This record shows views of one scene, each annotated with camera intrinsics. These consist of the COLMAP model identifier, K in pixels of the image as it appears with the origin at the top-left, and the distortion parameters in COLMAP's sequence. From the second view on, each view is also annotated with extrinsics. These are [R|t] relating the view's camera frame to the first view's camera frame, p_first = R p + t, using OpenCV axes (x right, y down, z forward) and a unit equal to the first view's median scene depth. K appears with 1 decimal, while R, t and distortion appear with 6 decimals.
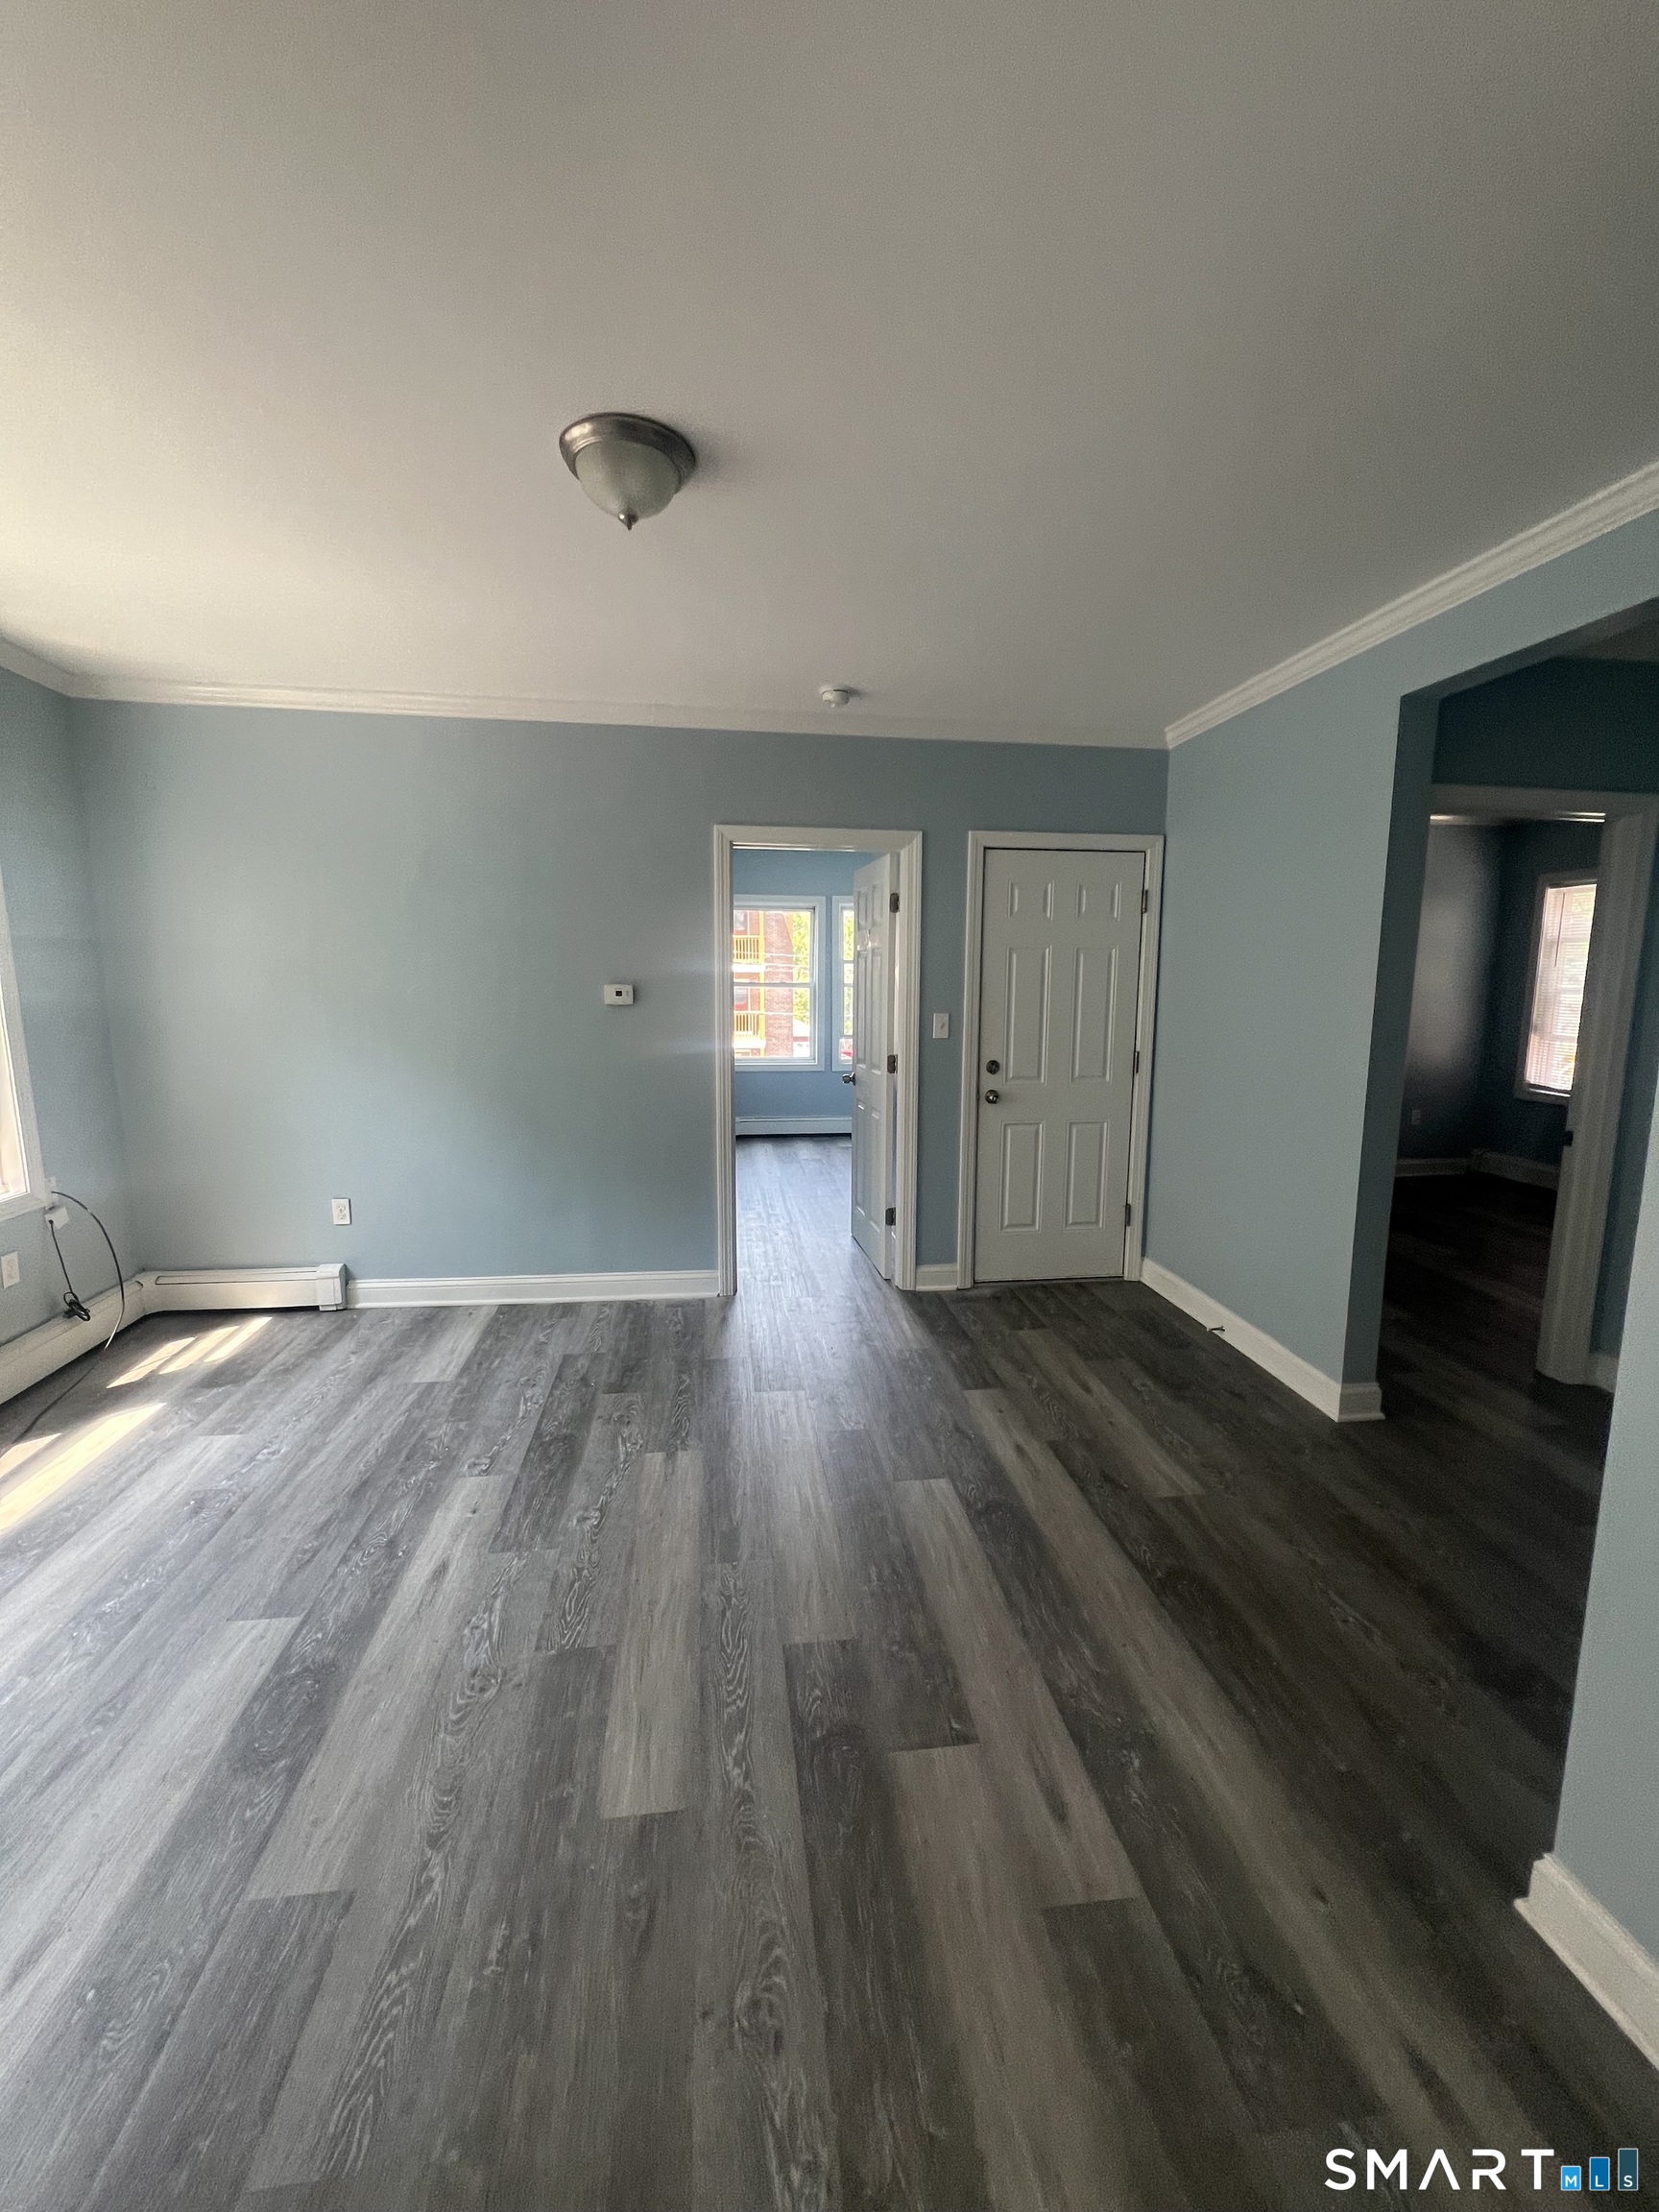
lens RADIAL K [[886.1, 0, 829.5], [0, 886.1, 1106.0], [0, 0, 1]] dist [-0.000071, -0.004912]
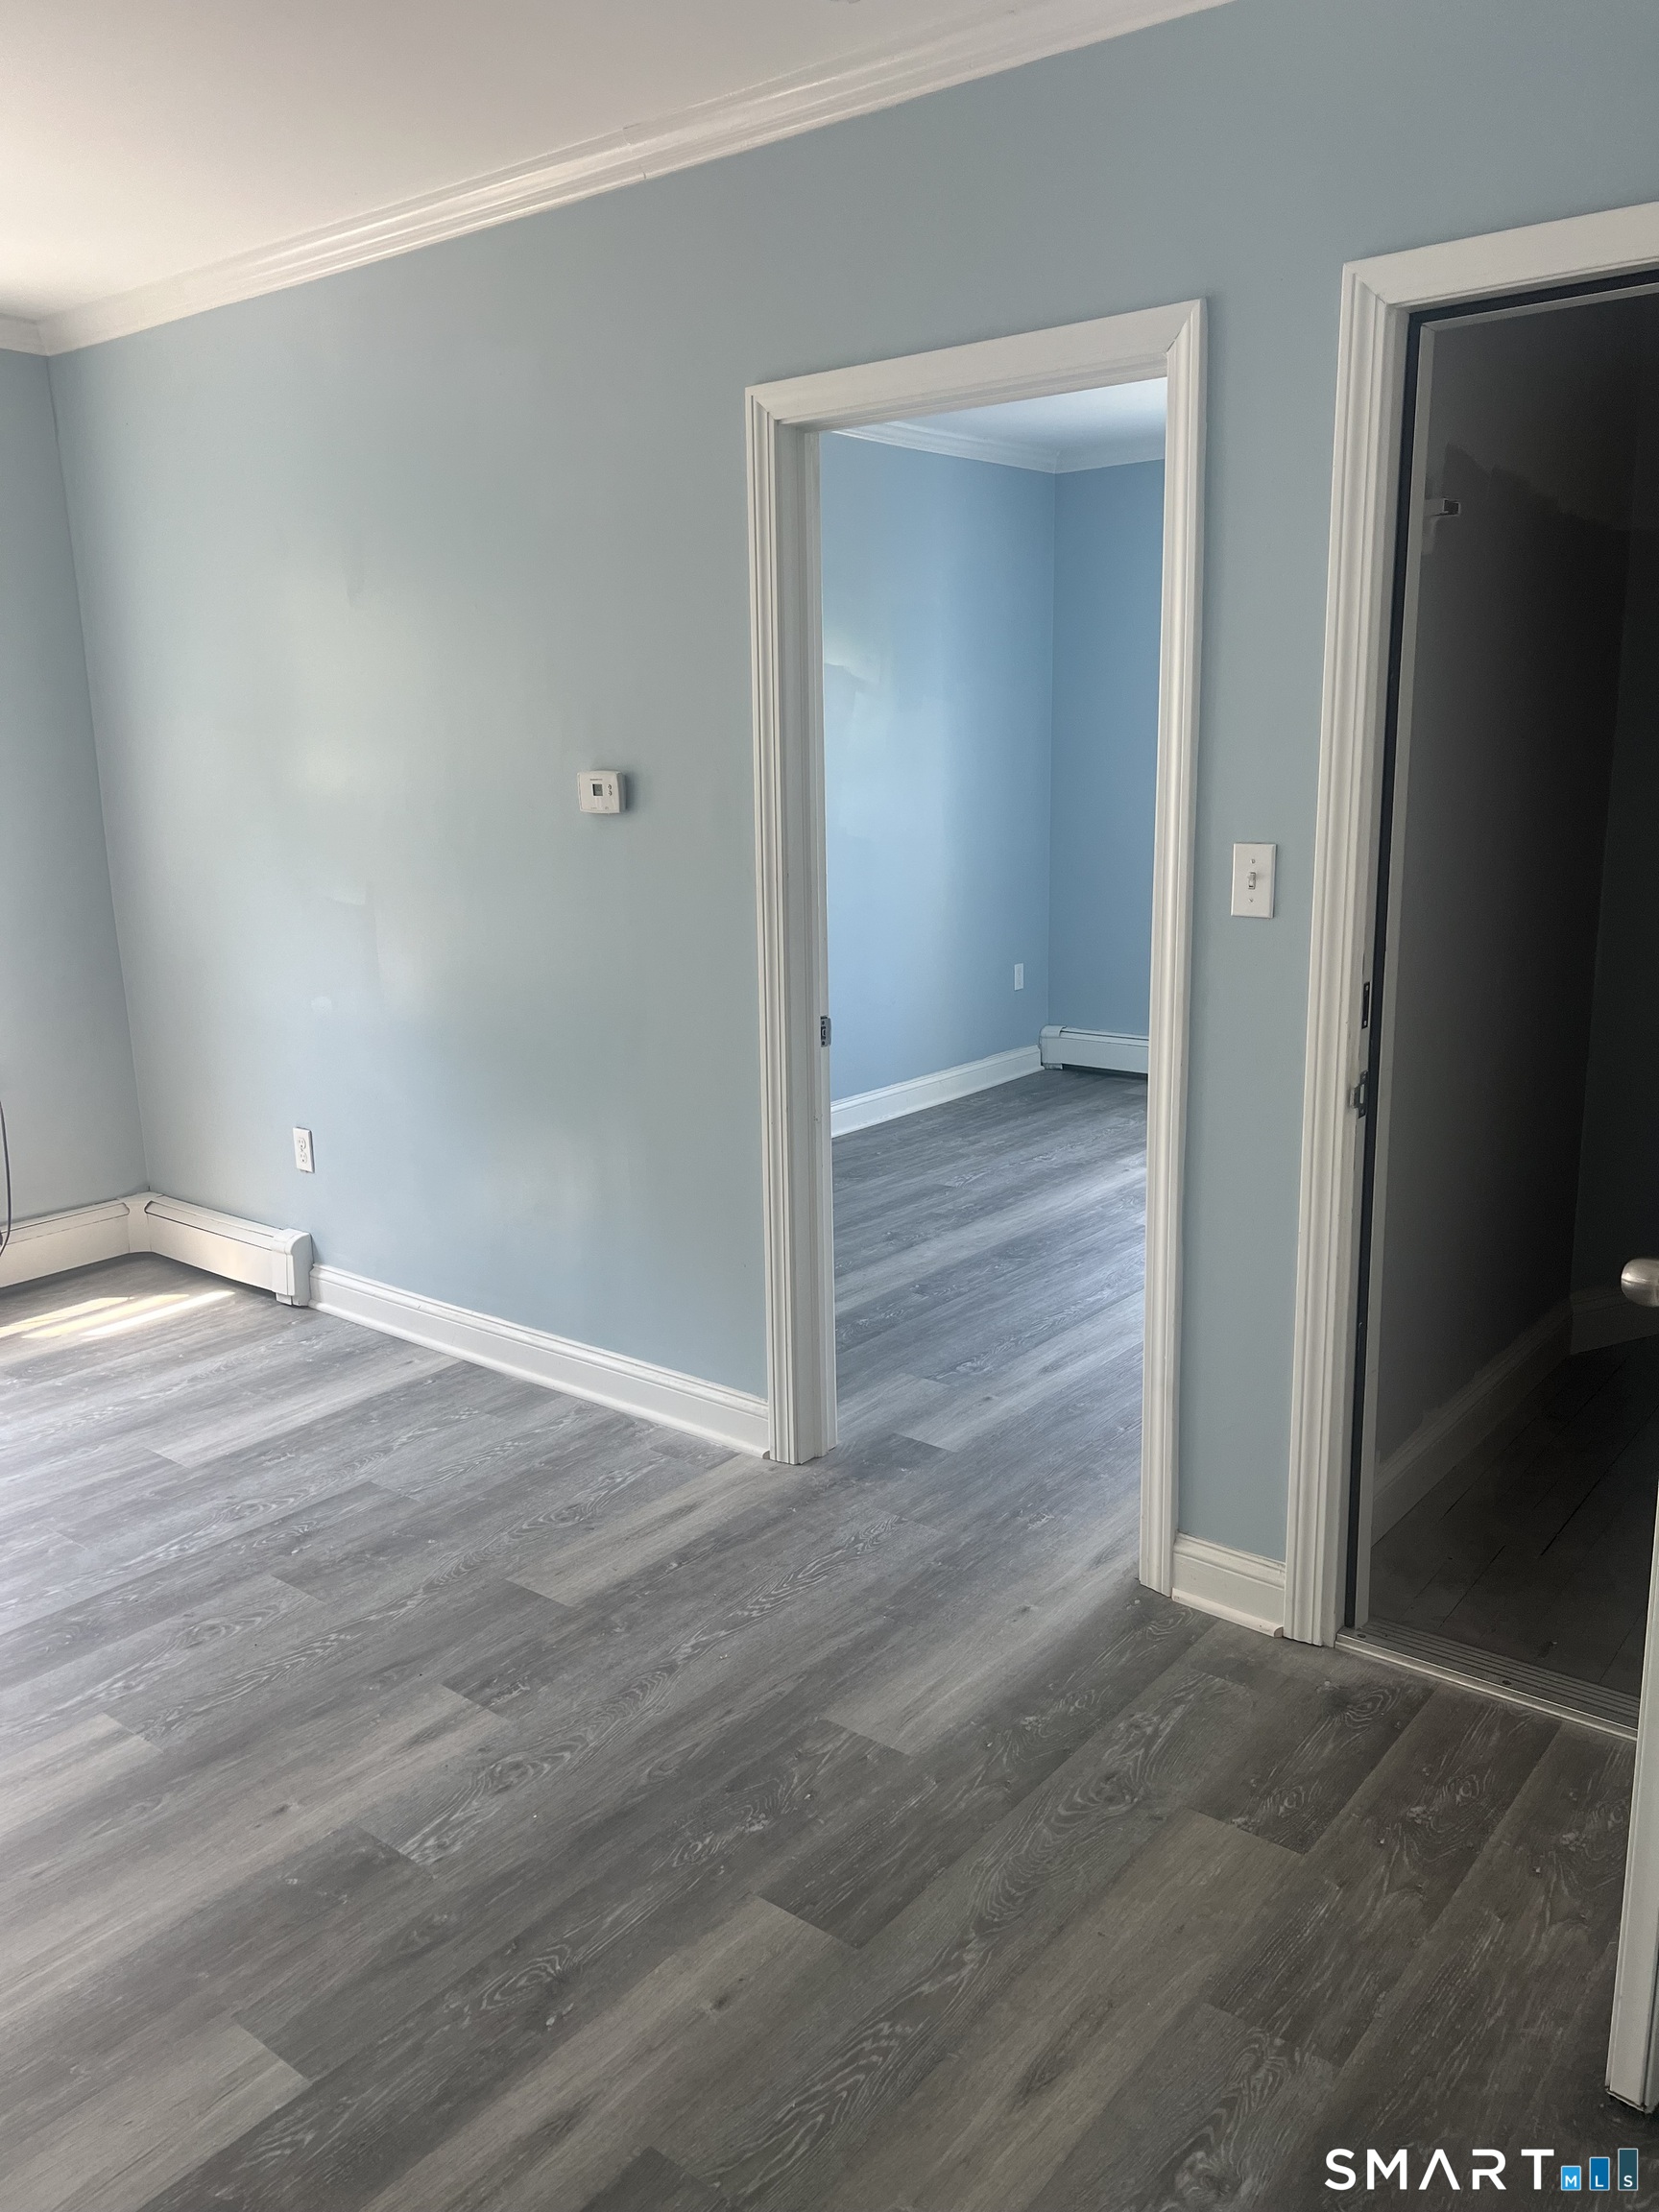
lens RADIAL K [[1666.3, 0, 801.9], [0, 1666.3, 1105.2], [0, 0, 1]] dist [0.046774, -0.069952]
pose [[0.686931, 0.134082, -0.714247, 0.517994], [-0.077803, 0.990752, 0.111161, -0.067927], [0.722546, -0.020789, 0.691010, 0.458856]]
